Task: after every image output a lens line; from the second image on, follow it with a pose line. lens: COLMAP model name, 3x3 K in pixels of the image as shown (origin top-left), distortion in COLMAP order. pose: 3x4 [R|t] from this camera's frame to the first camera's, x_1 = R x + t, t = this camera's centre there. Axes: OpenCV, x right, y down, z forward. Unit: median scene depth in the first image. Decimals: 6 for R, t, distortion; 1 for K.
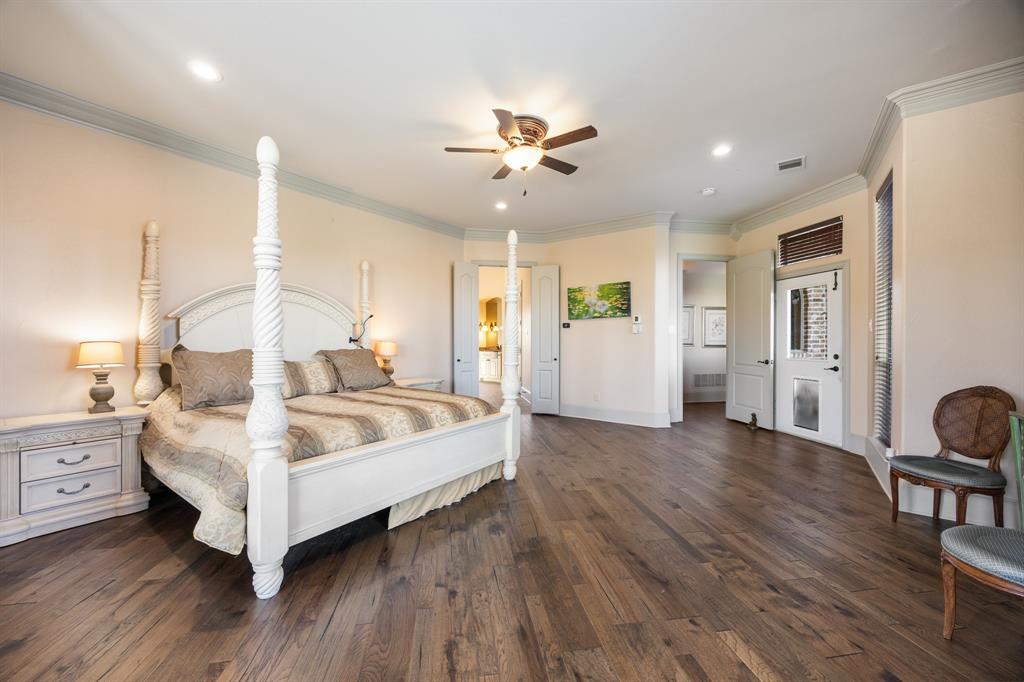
lens RADIAL K [[399.0, 0, 512.3], [0, 399.0, 341.6], [0, 0, 1]] dist [-0.000839, -0.000101]
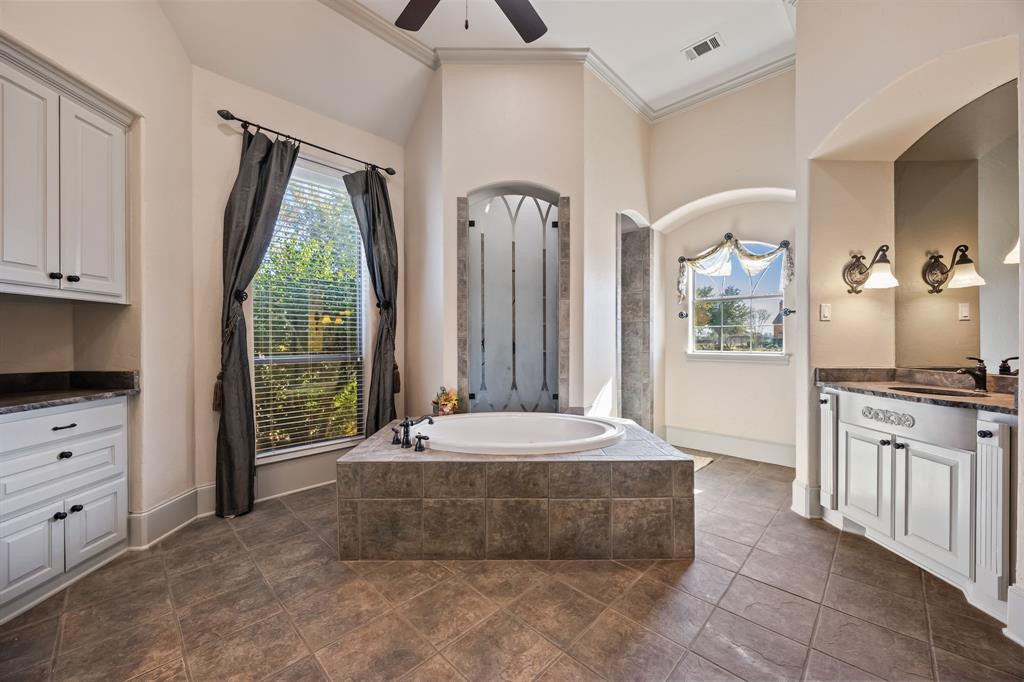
lens RADIAL K [[399.0, 0, 514.8], [0, 399.0, 343.8], [0, 0, 1]] dist [-0.000839, -0.000101]
pose [[0.619074, 0.002248, -0.785329, -0.024193], [0.001195, 0.999992, 0.003804, -0.000825], [0.785332, -0.003293, 0.619067, 0.712135]]
